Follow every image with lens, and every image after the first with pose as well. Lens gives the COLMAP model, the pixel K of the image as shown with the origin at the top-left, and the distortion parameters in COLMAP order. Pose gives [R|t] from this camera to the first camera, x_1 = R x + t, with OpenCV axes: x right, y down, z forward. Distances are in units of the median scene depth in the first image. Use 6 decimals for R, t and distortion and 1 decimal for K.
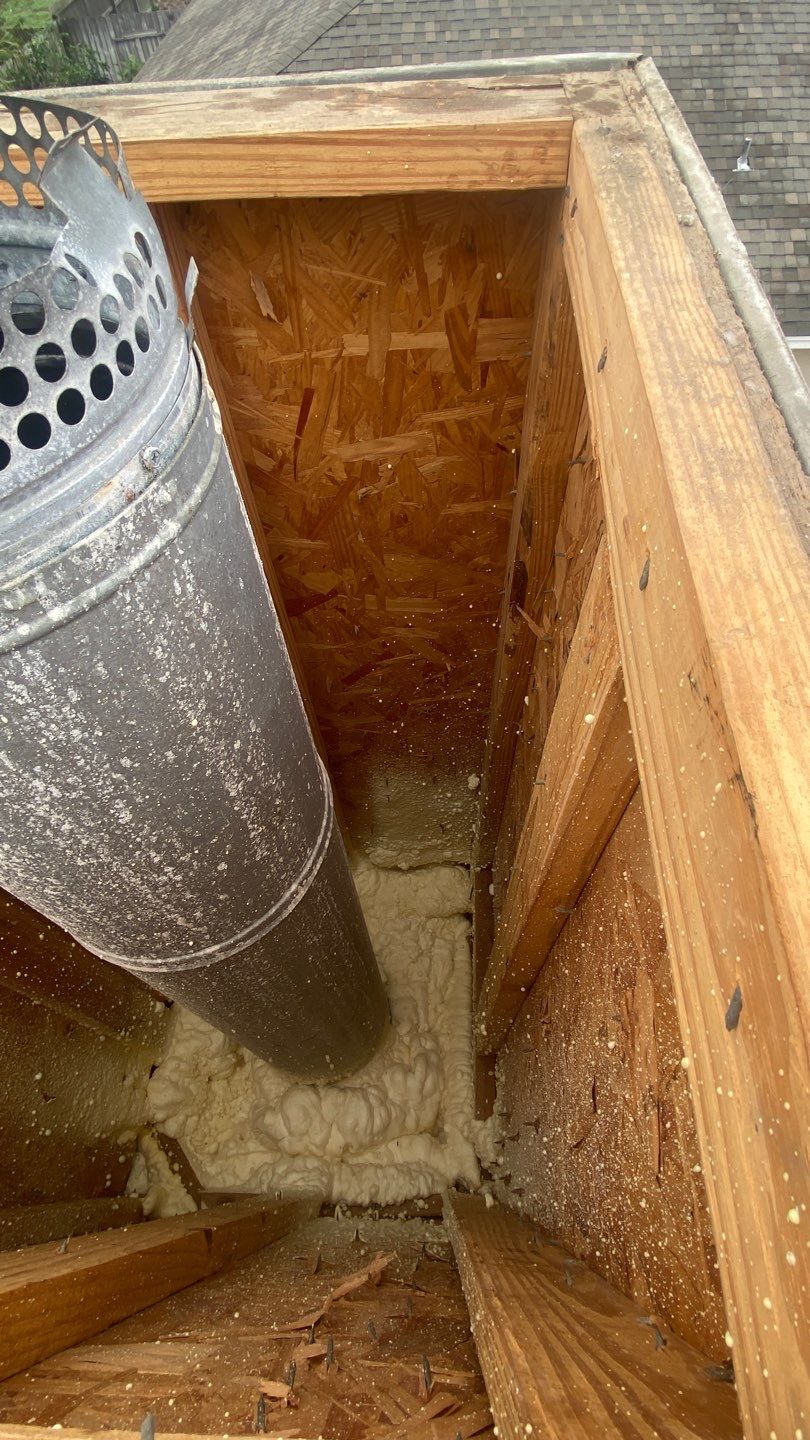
lens RADIAL K [[683.2, 0, 404.7], [0, 683.2, 716.5], [0, 0, 1]] dist [0.018759, -0.021089]
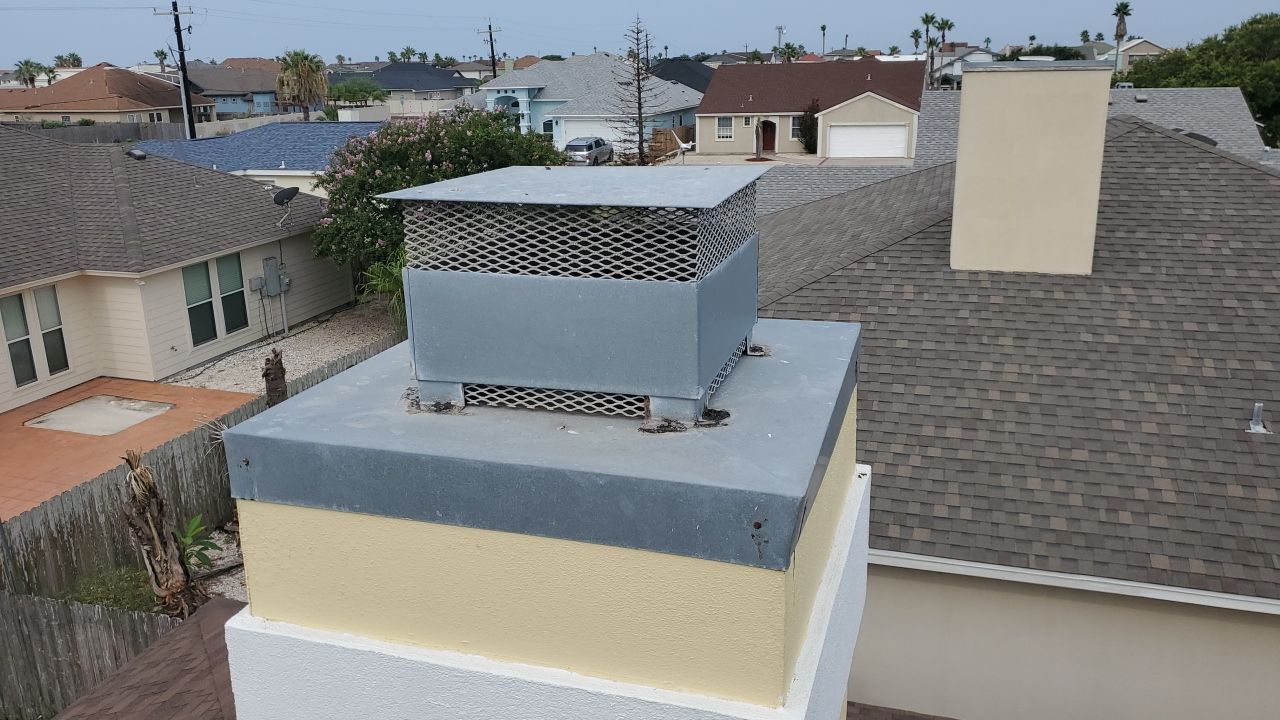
lens RADIAL K [[996.2, 0, 630.6], [0, 996.2, 335.4], [0, 0, 1]] dist [0.000096, 0.005220]
pose [[0.960270, 0.092041, -0.263458, 0.200875], [-0.243783, 0.736162, -0.631375, 0.676025], [0.135835, 0.670517, 0.729353, -0.763813]]
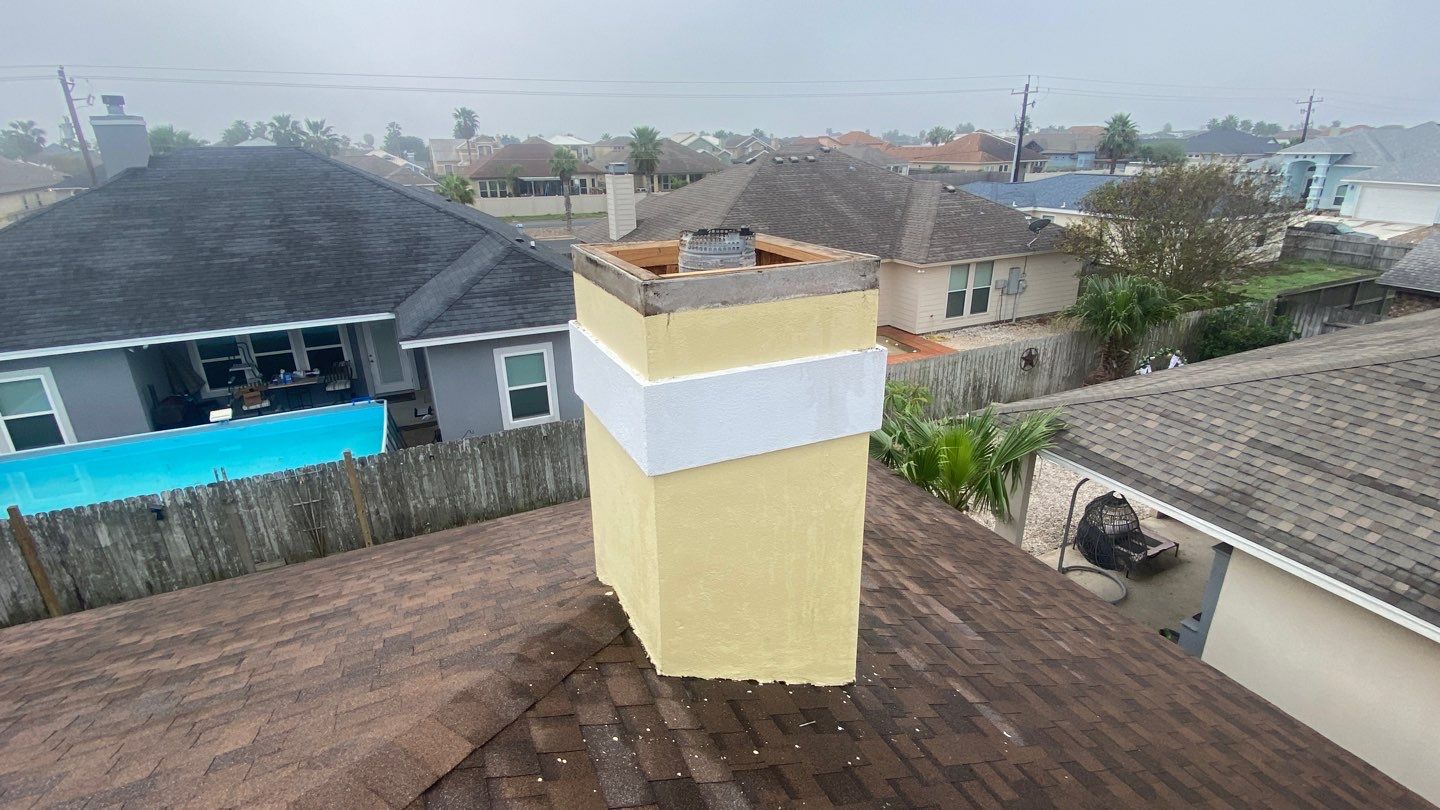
lens RADIAL K [[677.1, 0, 710.7], [0, 677.1, 404.9], [0, 0, 1]] dist [0.020749, -0.029213]
pose [[0.440841, 0.350570, -0.826293, 1.513618], [-0.755488, 0.641996, -0.130686, 0.419333], [0.484662, 0.681866, 0.547869, -0.525696]]
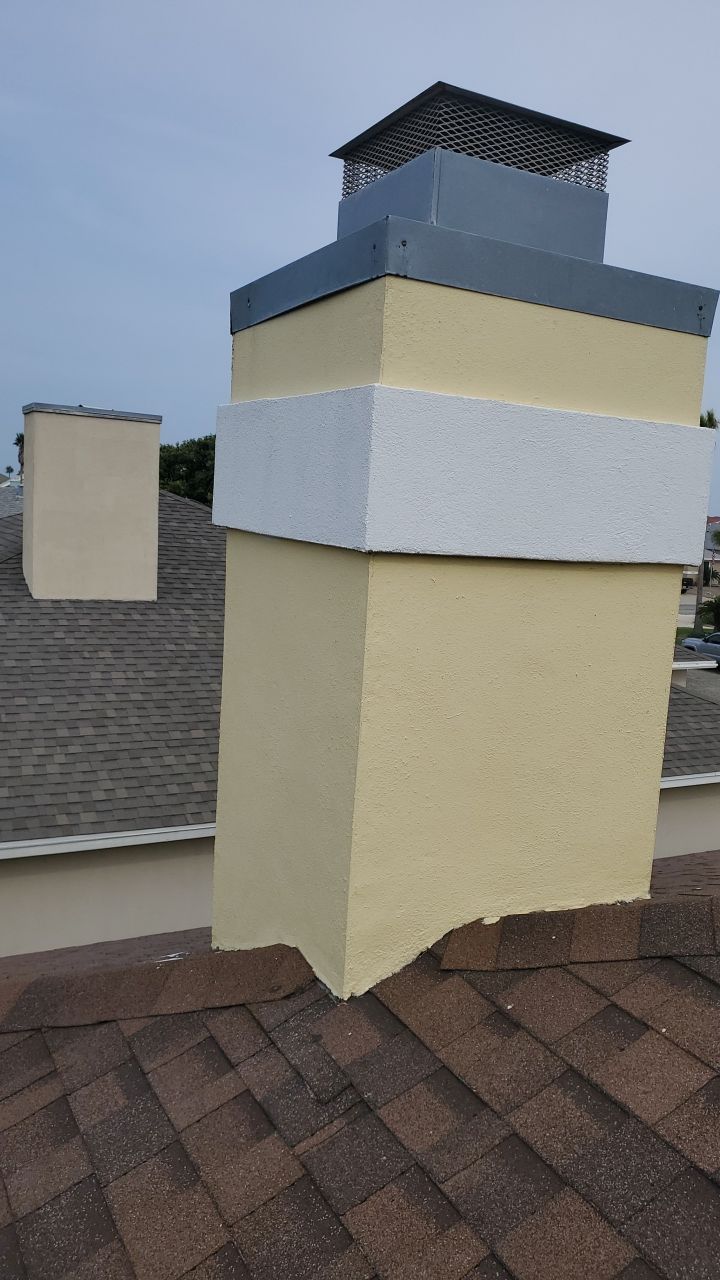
lens RADIAL K [[996.2, 0, 391.9], [0, 996.2, 660.6], [0, 0, 1]] dist [0.000096, 0.005220]
pose [[0.862994, 0.021237, 0.504767, -1.215071], [0.363488, 0.667807, -0.649546, 1.498753], [-0.350881, 0.744031, 0.568594, -0.273747]]
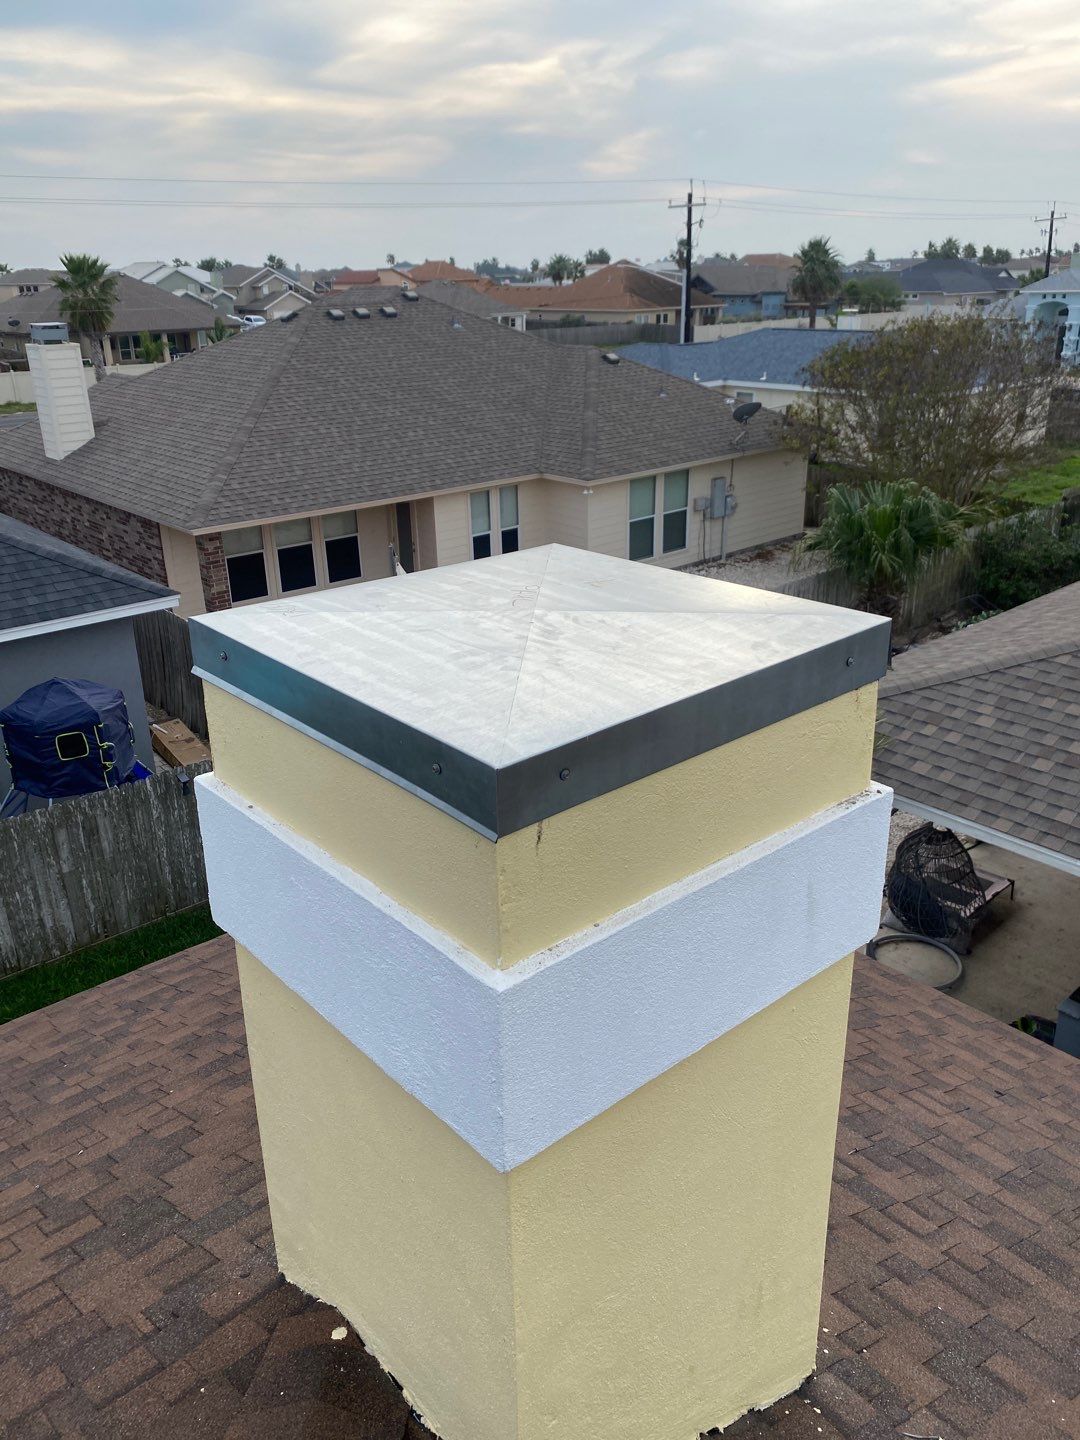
lens RADIAL K [[1087.2, 0, 544.2], [0, 1087.2, 717.7], [0, 0, 1]] dist [0.032368, -0.060010]
pose [[0.678906, 0.300850, -0.669758, 0.817894], [-0.622369, 0.719768, -0.307557, 0.412620], [0.389542, 0.625639, 0.675894, -0.663558]]
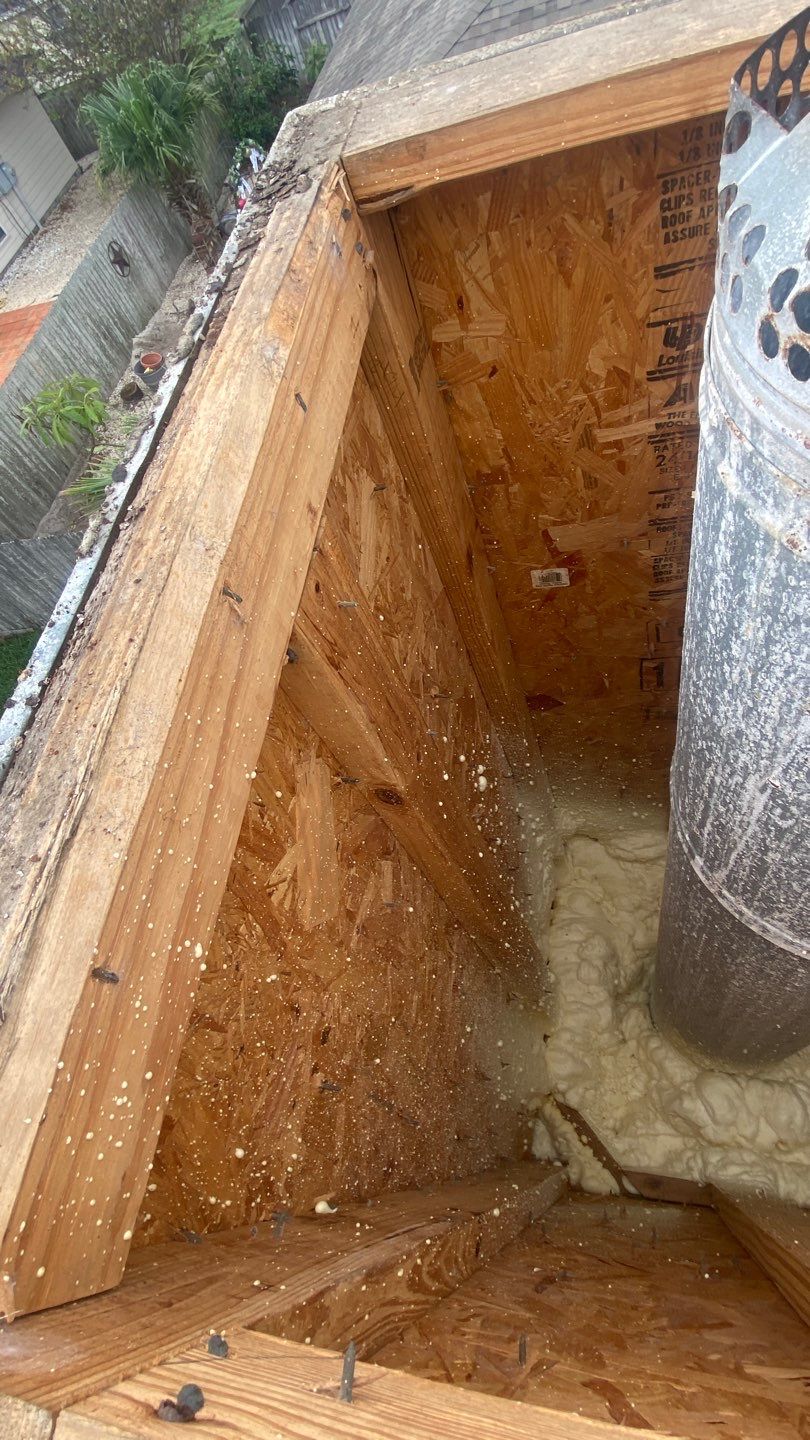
lens RADIAL K [[683.2, 0, 404.7], [0, 683.2, 716.5], [0, 0, 1]] dist [0.018759, -0.021089]
pose [[0.963560, -0.024557, -0.266363, -0.331455], [0.037519, 0.998341, 0.043681, -0.008780], [0.264848, -0.052083, 0.962883, 0.004839]]
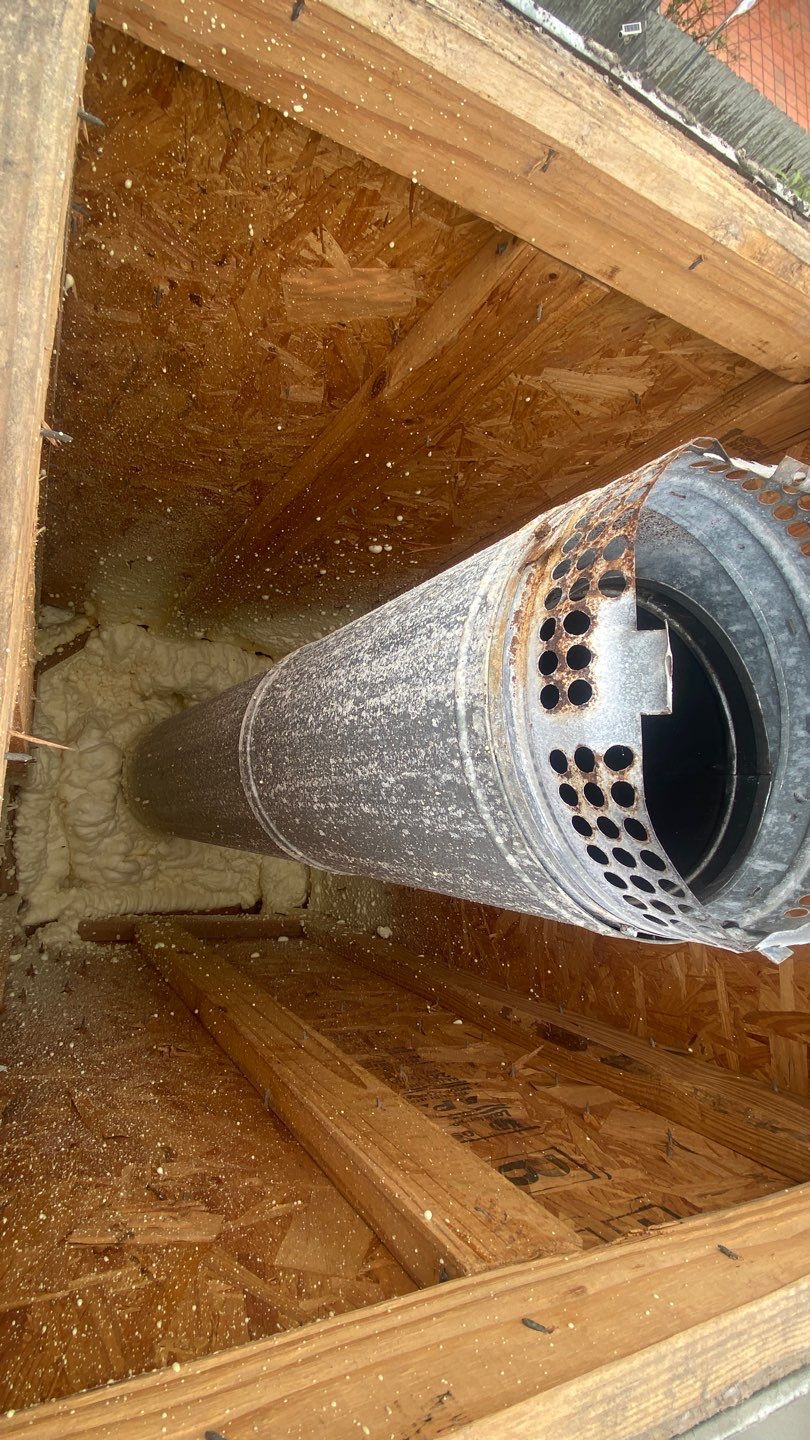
lens RADIAL K [[683.2, 0, 404.7], [0, 683.2, 716.5], [0, 0, 1]] dist [0.018759, -0.021089]
pose [[-0.035899, 0.994305, -0.100348, -0.139754], [-0.996653, -0.028241, 0.076715, -0.007052], [0.073444, 0.102766, 0.991991, -0.088206]]
